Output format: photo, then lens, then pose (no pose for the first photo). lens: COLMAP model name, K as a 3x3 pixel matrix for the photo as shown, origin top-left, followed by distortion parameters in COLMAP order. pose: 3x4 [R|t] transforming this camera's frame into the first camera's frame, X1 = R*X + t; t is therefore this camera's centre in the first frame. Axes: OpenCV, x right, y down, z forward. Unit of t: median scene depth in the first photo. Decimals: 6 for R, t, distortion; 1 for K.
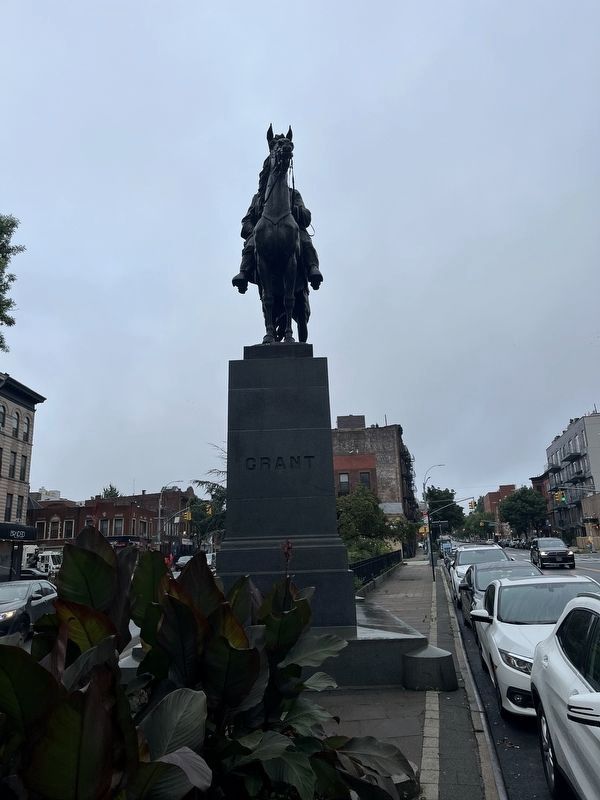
lens RADIAL K [[594.5, 0, 304.2], [0, 594.5, 405.1], [0, 0, 1]] dist [0.028470, 0.001408]
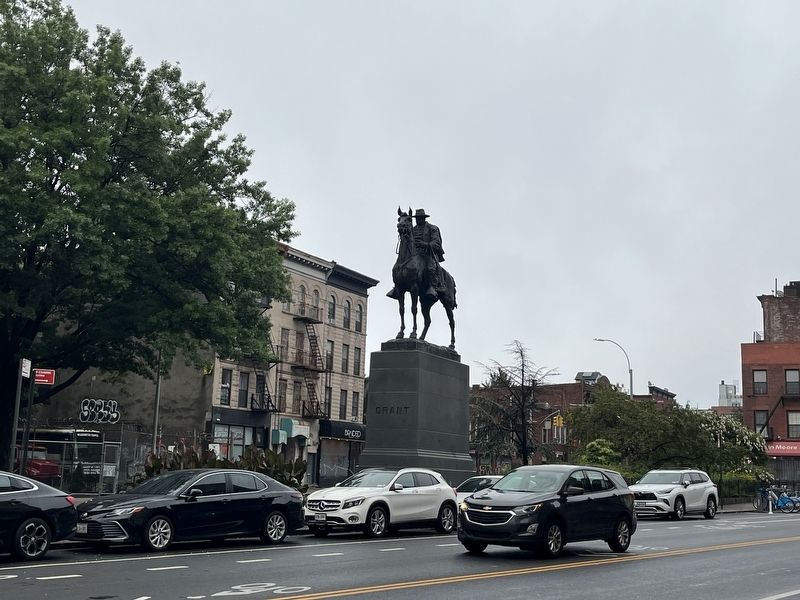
lens RADIAL K [[1044.8, 0, 399.6], [0, 1044.8, 298.4], [0, 0, 1]] dist [0.010922, 0.000000]
pose [[0.898552, -0.006787, -0.438815, 0.285234], [0.040445, 0.996906, 0.067399, -0.095000], [0.437000, -0.078310, 0.896046, -0.382411]]
